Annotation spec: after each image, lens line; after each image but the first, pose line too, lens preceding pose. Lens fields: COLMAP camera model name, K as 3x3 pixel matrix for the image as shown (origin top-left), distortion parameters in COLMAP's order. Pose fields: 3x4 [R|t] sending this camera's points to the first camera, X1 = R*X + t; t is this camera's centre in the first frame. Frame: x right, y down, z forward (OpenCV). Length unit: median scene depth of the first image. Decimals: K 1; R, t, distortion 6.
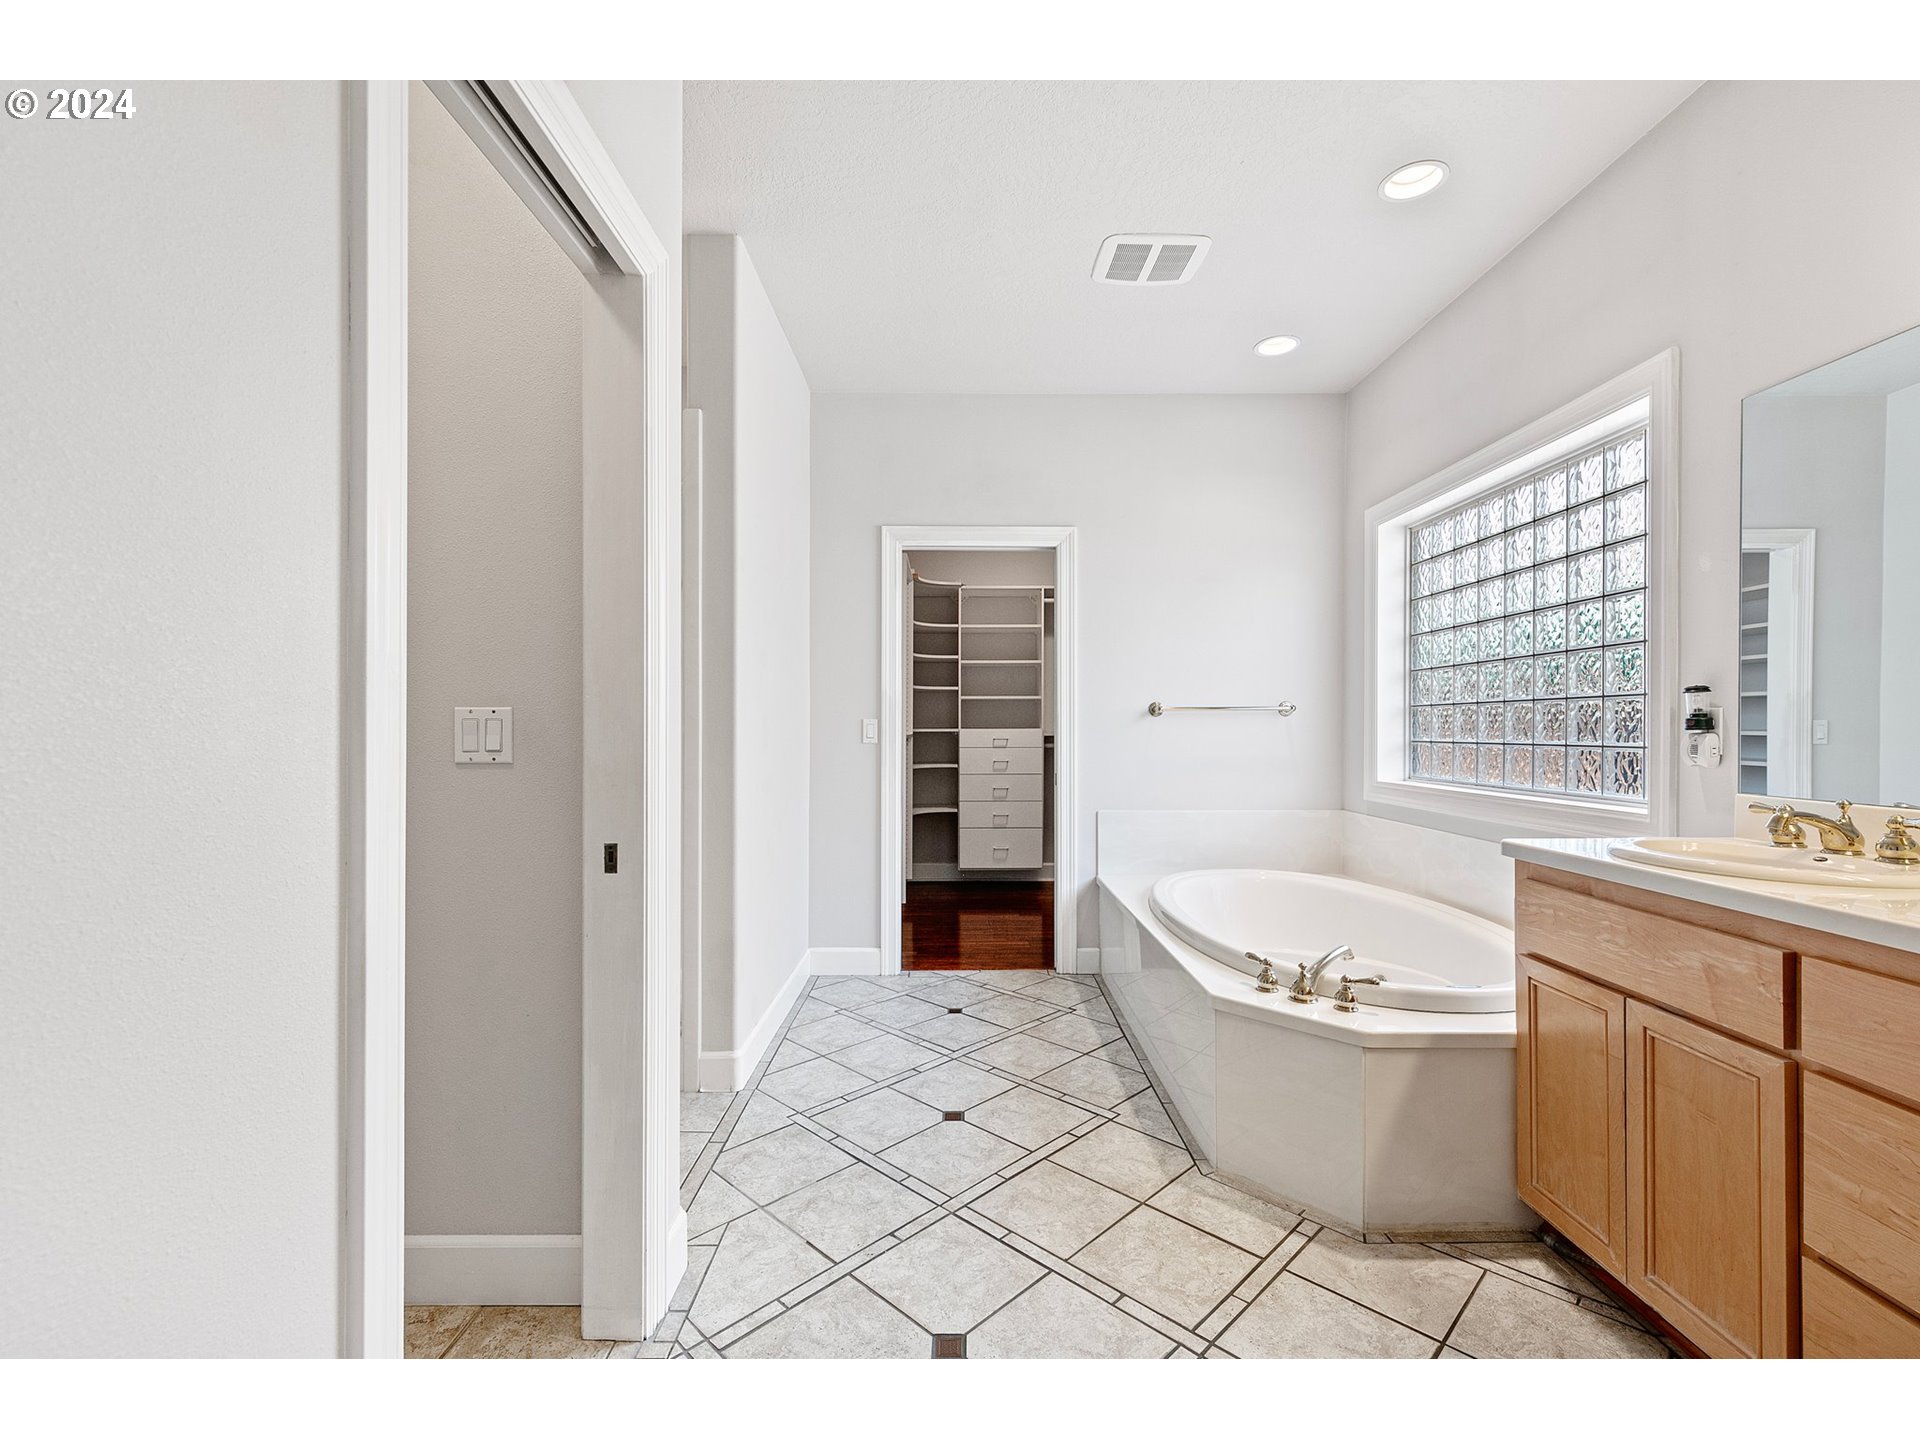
lens RADIAL K [[827.0, 0, 959.1], [0, 827.0, 733.9], [0, 0, 1]] dist [0.002979, -0.000112]
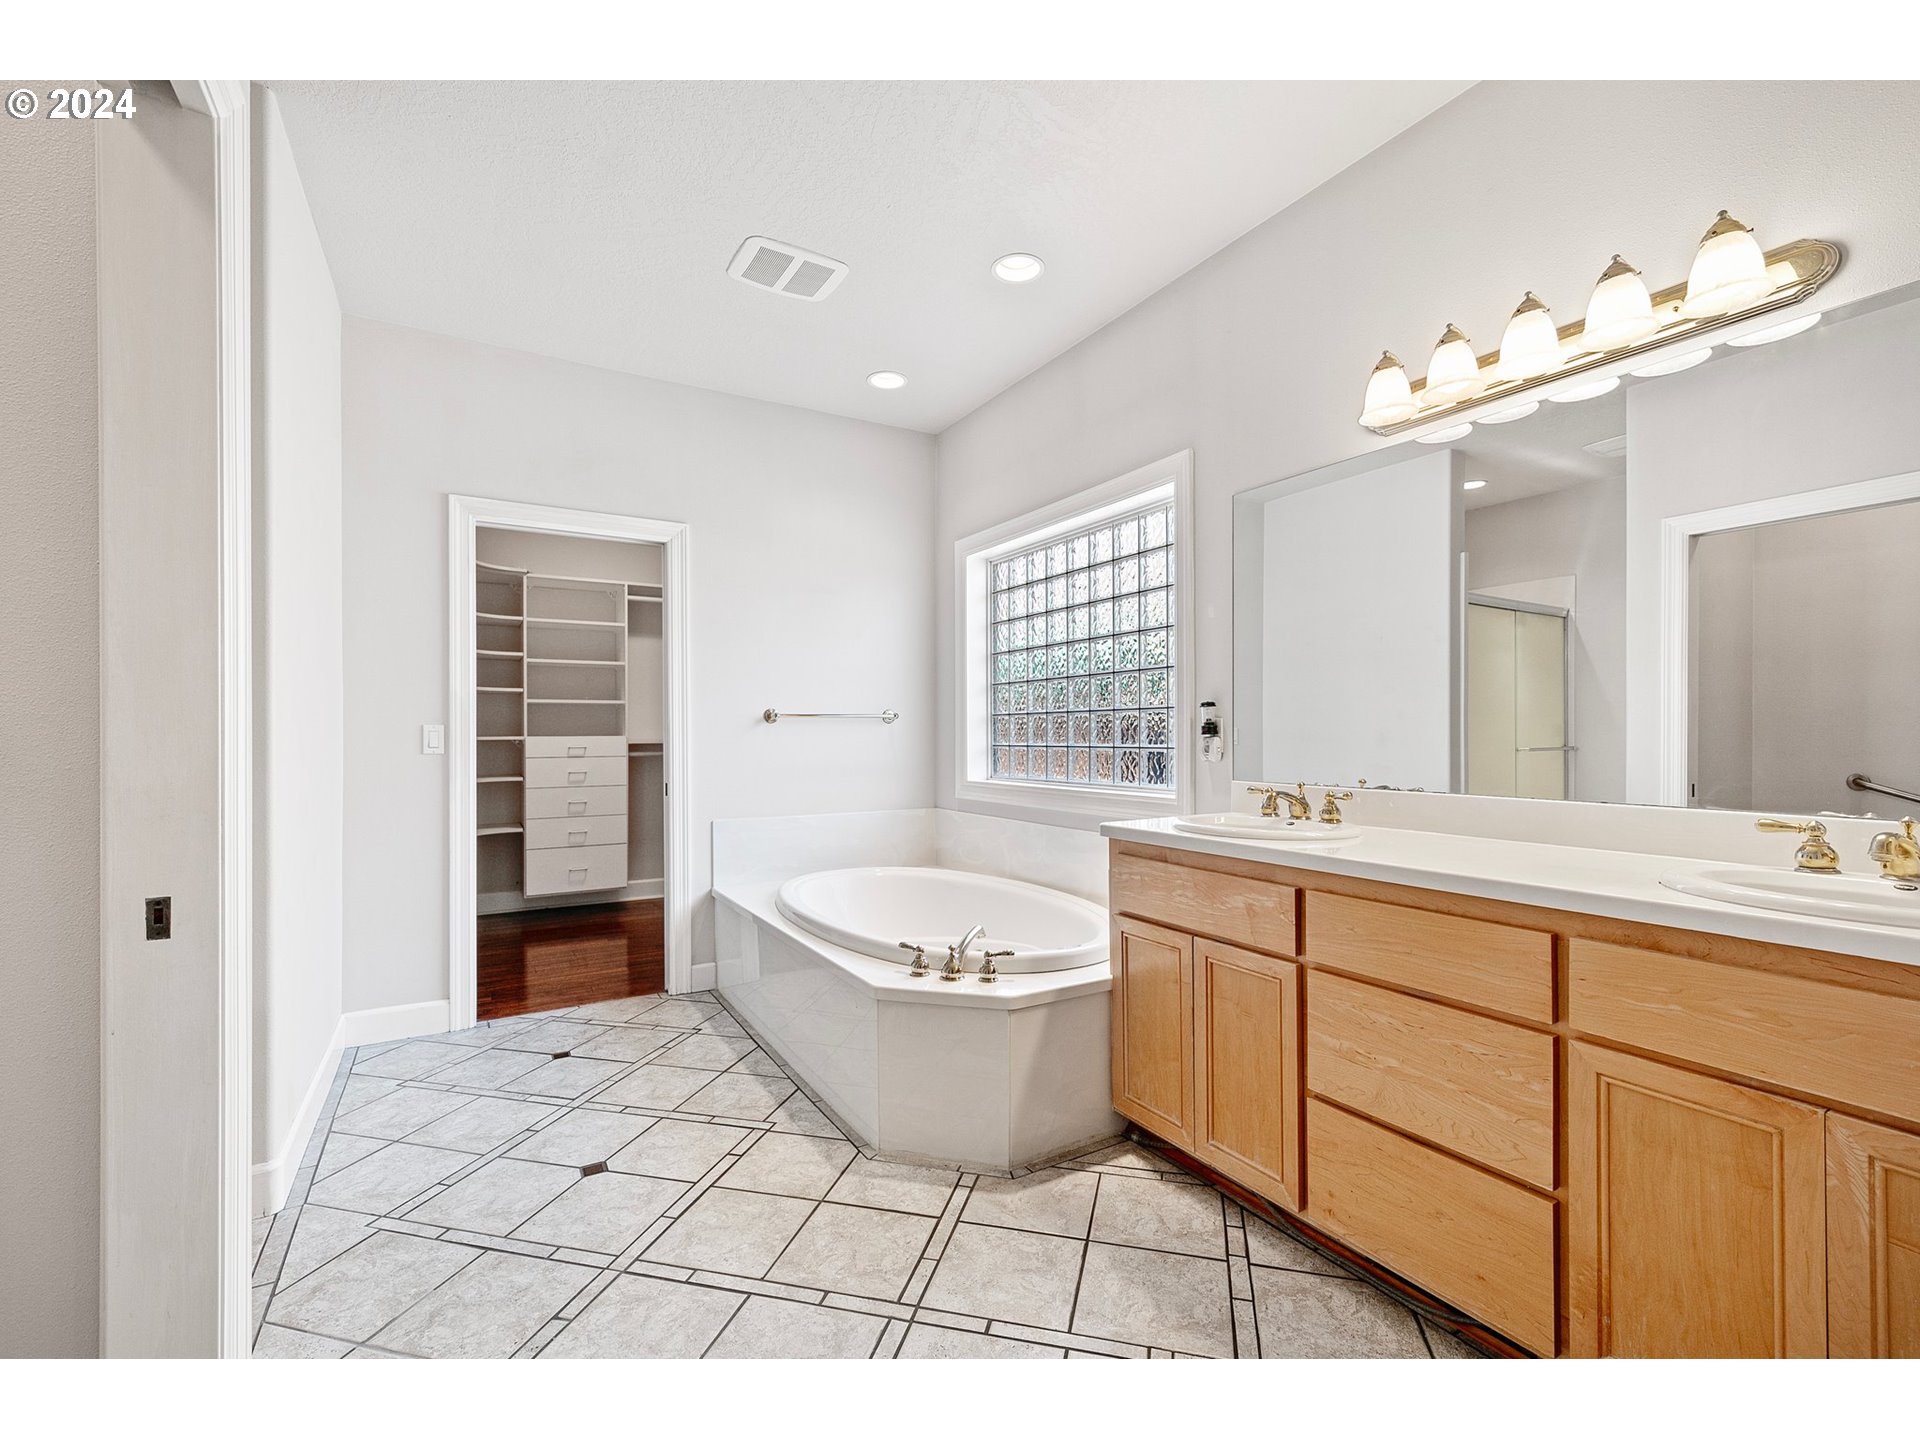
lens RADIAL K [[834.1, 0, 954.0], [0, 834.1, 738.7], [0, 0, 1]] dist [0.000997, 0.000036]
pose [[0.865643, -0.005349, 0.500633, -0.127907], [0.006889, 0.999976, -0.001227, 0.000892], [-0.500614, 0.004511, 0.865659, 0.024693]]
